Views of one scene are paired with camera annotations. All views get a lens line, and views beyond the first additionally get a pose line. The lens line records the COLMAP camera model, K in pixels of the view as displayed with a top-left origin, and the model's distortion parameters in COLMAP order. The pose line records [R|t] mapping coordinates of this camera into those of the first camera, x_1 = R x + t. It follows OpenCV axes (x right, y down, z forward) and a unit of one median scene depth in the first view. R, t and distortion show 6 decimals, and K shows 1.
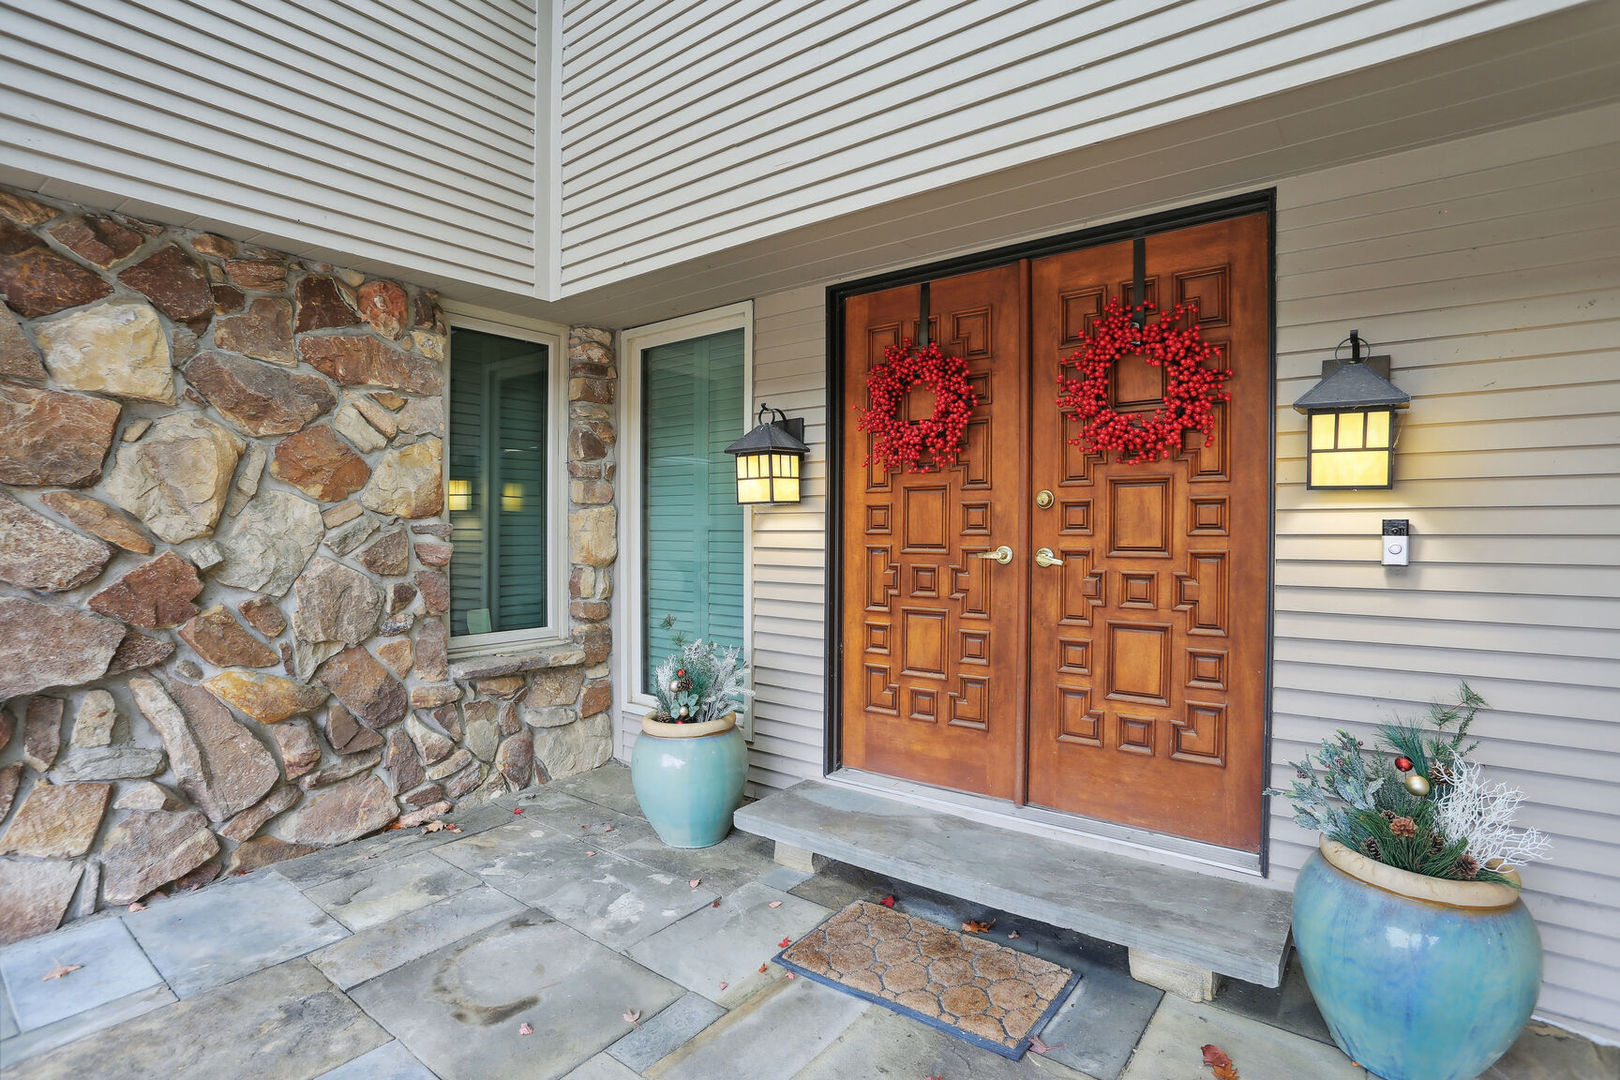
lens RADIAL K [[792.8, 0, 810.0], [0, 792.8, 540.0], [0, 0, 1]] dist [-0.038607, 0.000322]
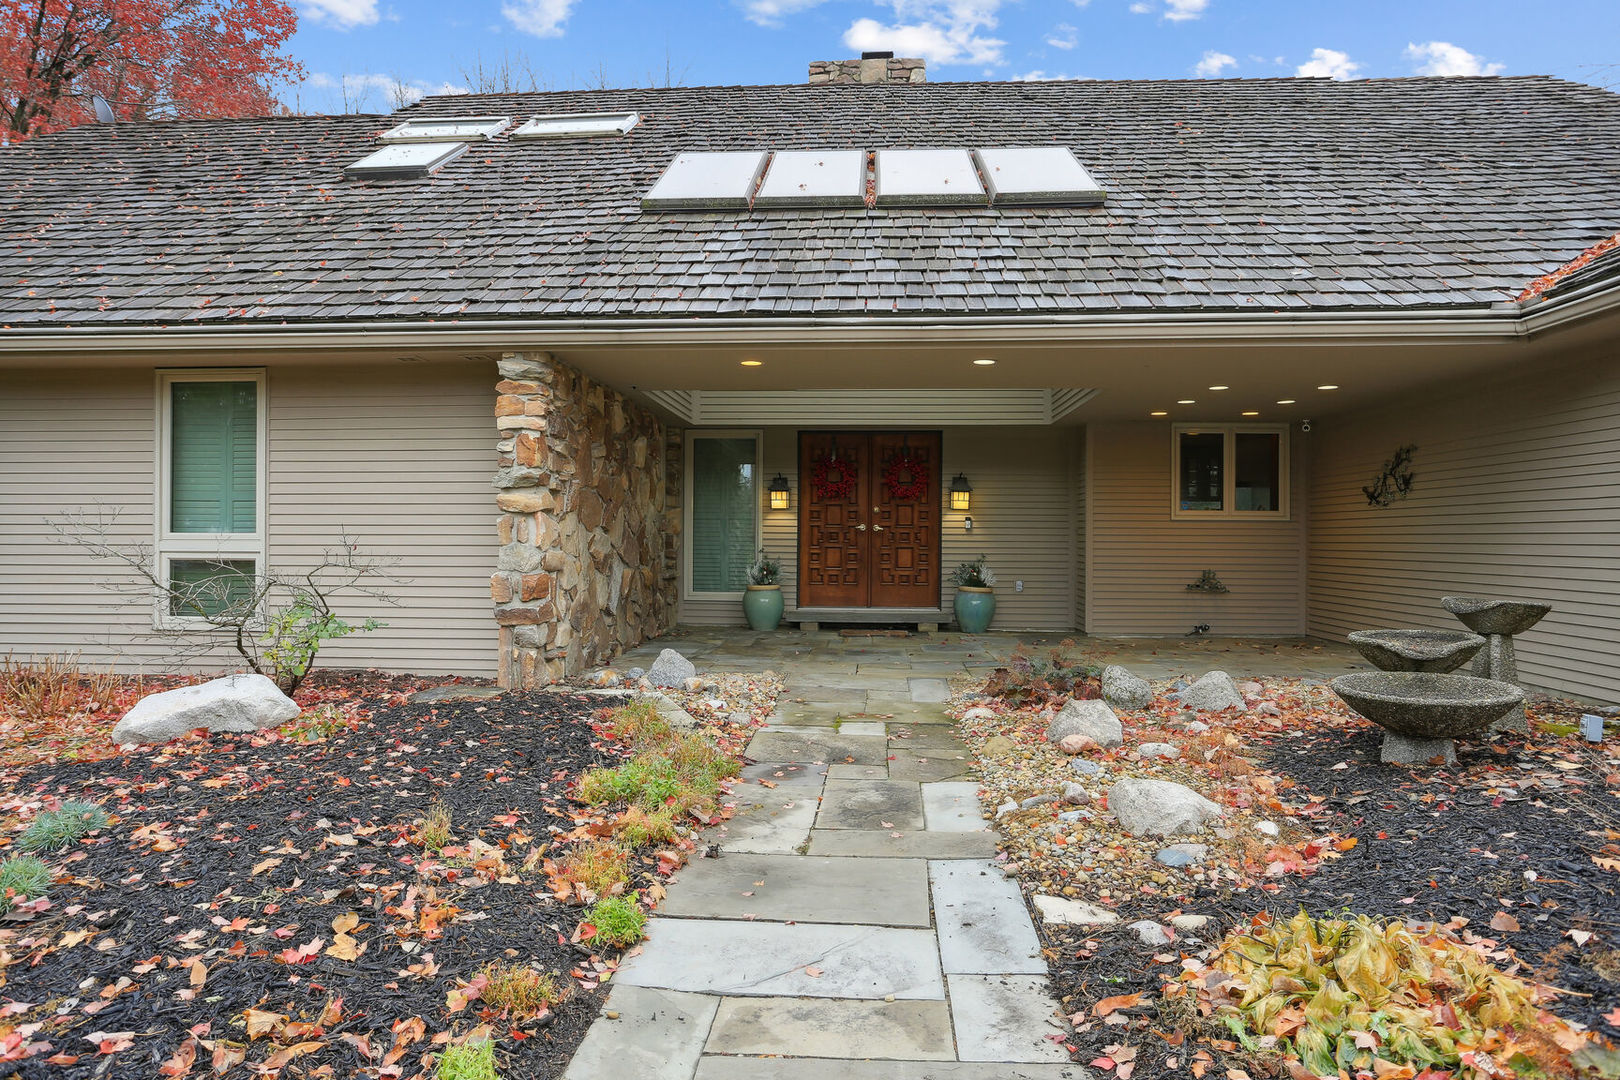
lens RADIAL K [[1031.8, 0, 810.0], [0, 1031.8, 540.0], [0, 0, 1]] dist [0.000105, -0.000016]
pose [[0.835162, 0.005495, 0.549976, -2.392197], [0.001405, 0.999926, -0.012124, 0.129861], [-0.550002, 0.010898, 0.835093, -2.519064]]
